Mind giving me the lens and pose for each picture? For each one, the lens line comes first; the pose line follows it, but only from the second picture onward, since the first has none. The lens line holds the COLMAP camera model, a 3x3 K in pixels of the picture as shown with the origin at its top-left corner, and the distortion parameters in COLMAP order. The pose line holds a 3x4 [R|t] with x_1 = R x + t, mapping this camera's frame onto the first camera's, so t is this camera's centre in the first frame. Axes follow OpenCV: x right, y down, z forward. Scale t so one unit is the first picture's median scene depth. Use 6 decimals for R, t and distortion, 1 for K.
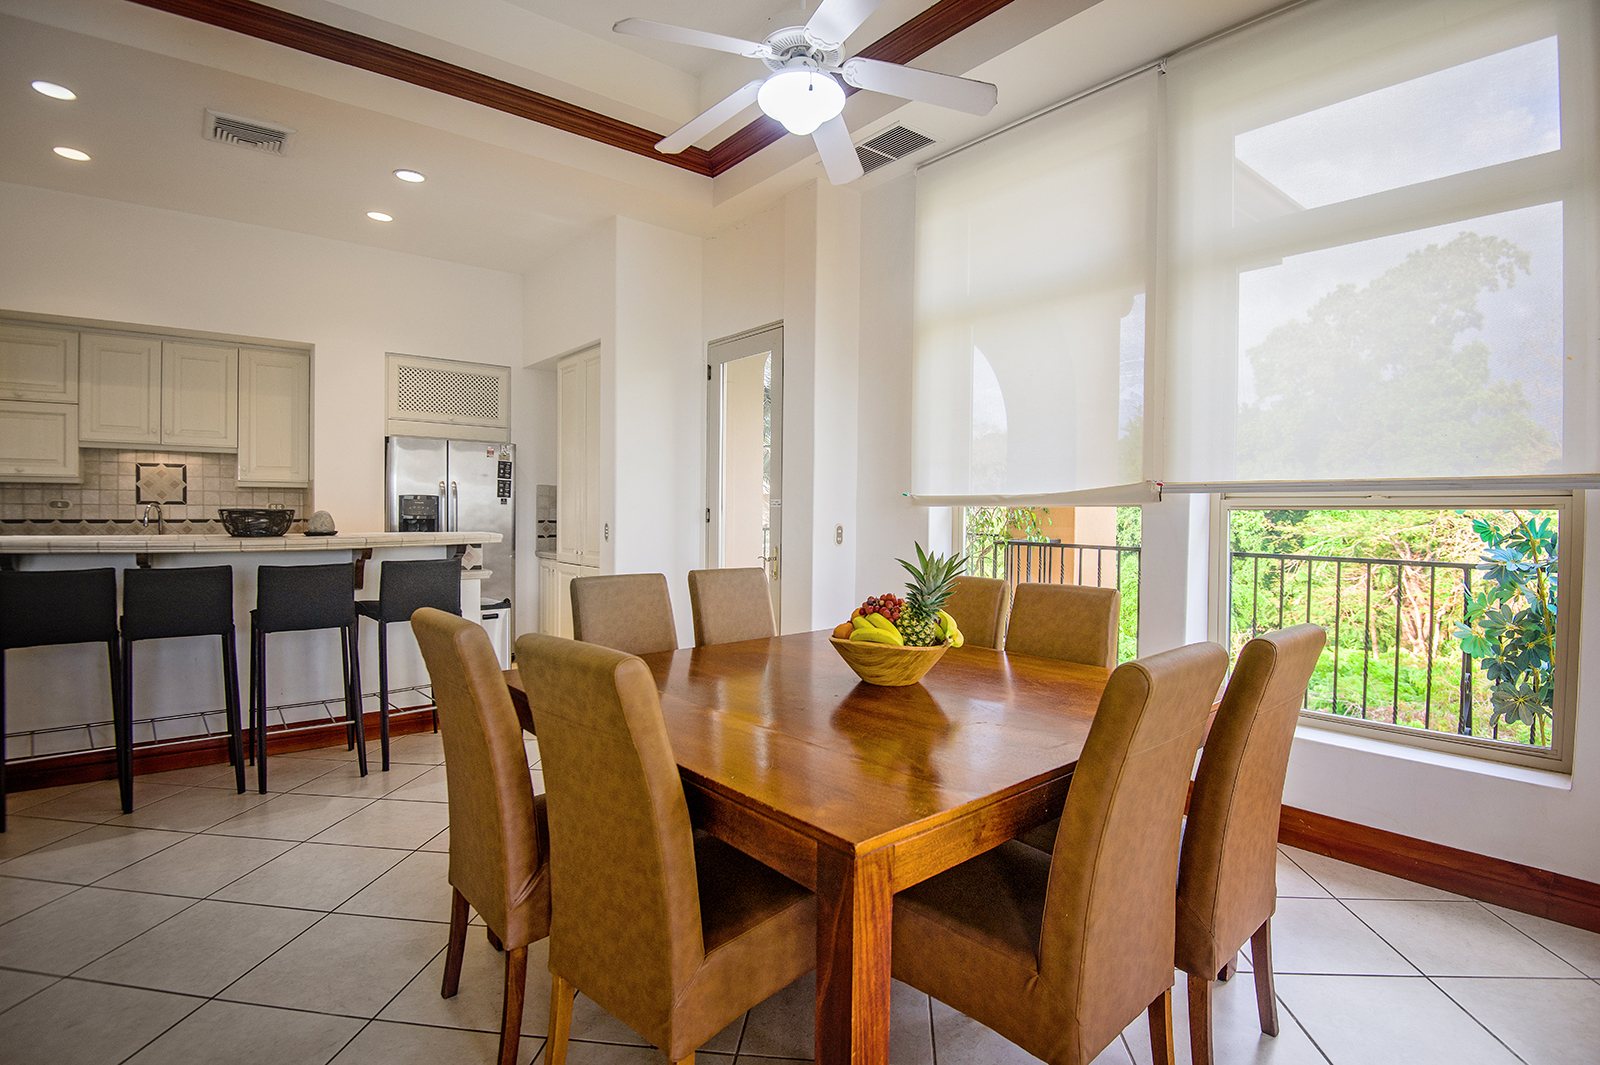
lens RADIAL K [[767.2, 0, 800.3], [0, 767.2, 530.0], [0, 0, 1]] dist [-0.031833, -0.004589]
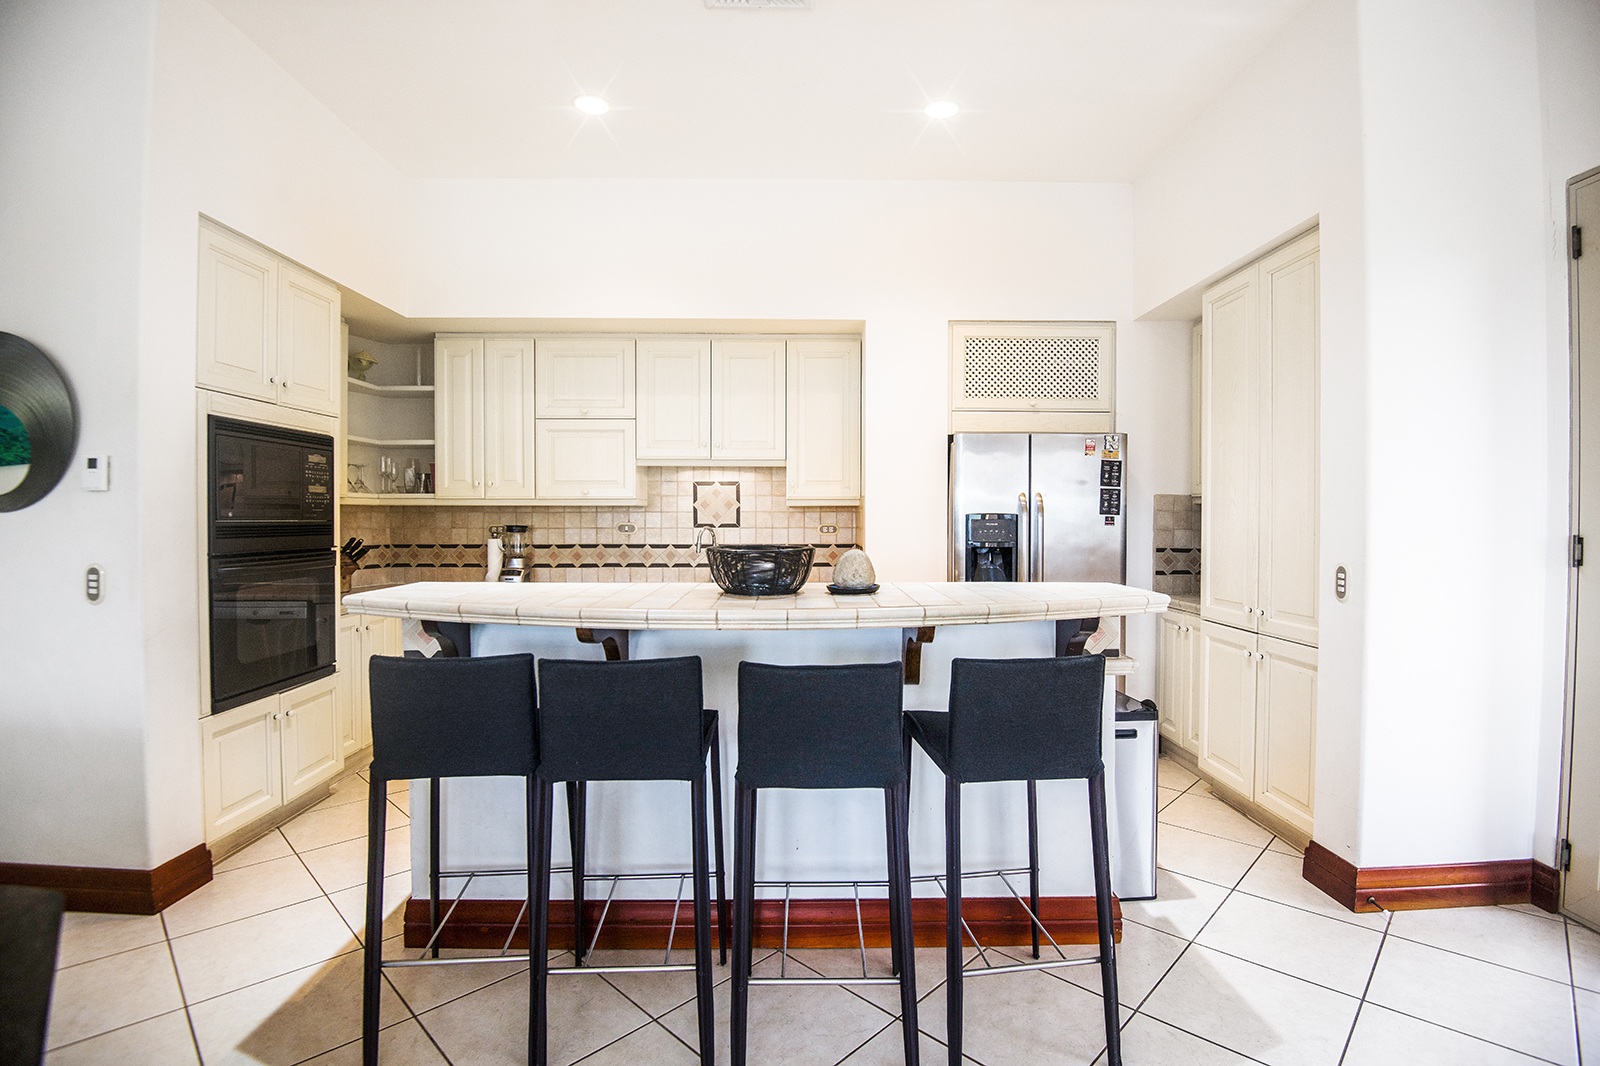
lens RADIAL K [[767.2, 0, 807.1], [0, 767.2, 530.6], [0, 0, 1]] dist [-0.031833, -0.004589]
pose [[0.784027, 0.000952, -0.620726, -0.205560], [-0.009078, 0.999909, -0.009934, -0.022652], [0.620660, 0.013424, 0.783965, 0.356428]]
